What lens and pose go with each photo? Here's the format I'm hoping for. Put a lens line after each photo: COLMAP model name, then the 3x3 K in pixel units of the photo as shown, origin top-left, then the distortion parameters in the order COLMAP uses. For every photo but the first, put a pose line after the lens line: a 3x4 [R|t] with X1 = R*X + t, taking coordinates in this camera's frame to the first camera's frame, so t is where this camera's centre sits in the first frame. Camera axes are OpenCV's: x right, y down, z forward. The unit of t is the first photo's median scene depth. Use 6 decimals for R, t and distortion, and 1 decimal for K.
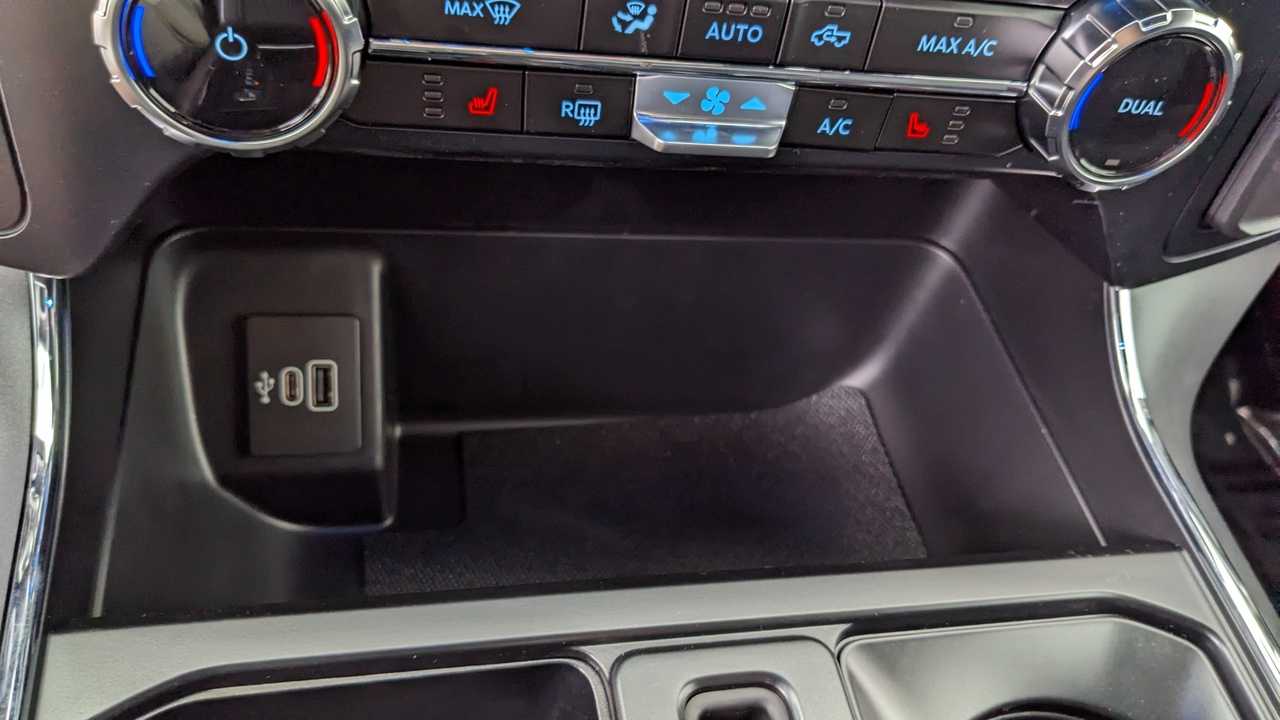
lens RADIAL K [[1039.6, 0, 639.4], [0, 1039.6, 407.0], [0, 0, 1]] dist [0.040562, -0.107970]
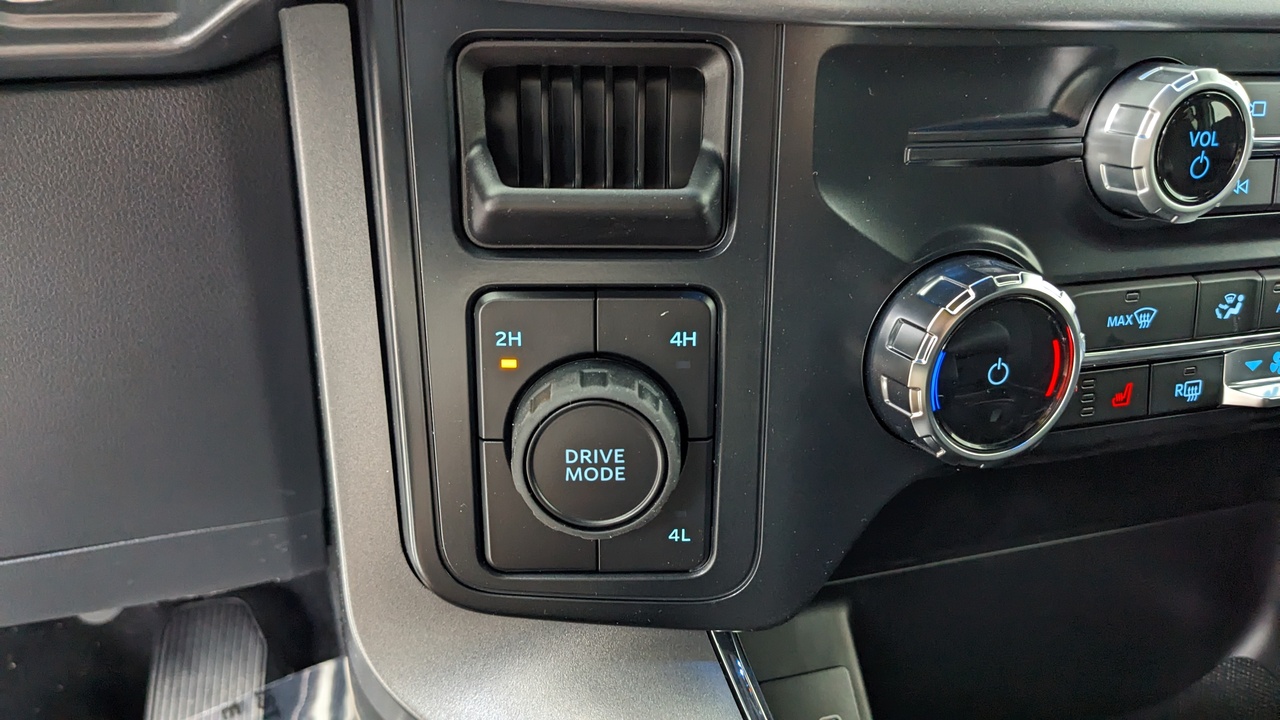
lens RADIAL K [[1039.6, 0, 639.4], [0, 1039.6, 369.6], [0, 0, 1]] dist [0.040562, -0.107970]
pose [[0.979121, -0.194807, 0.058066, -0.737953], [0.201202, 0.888045, -0.413392, 0.062328], [0.028966, 0.416444, 0.908700, -0.110938]]
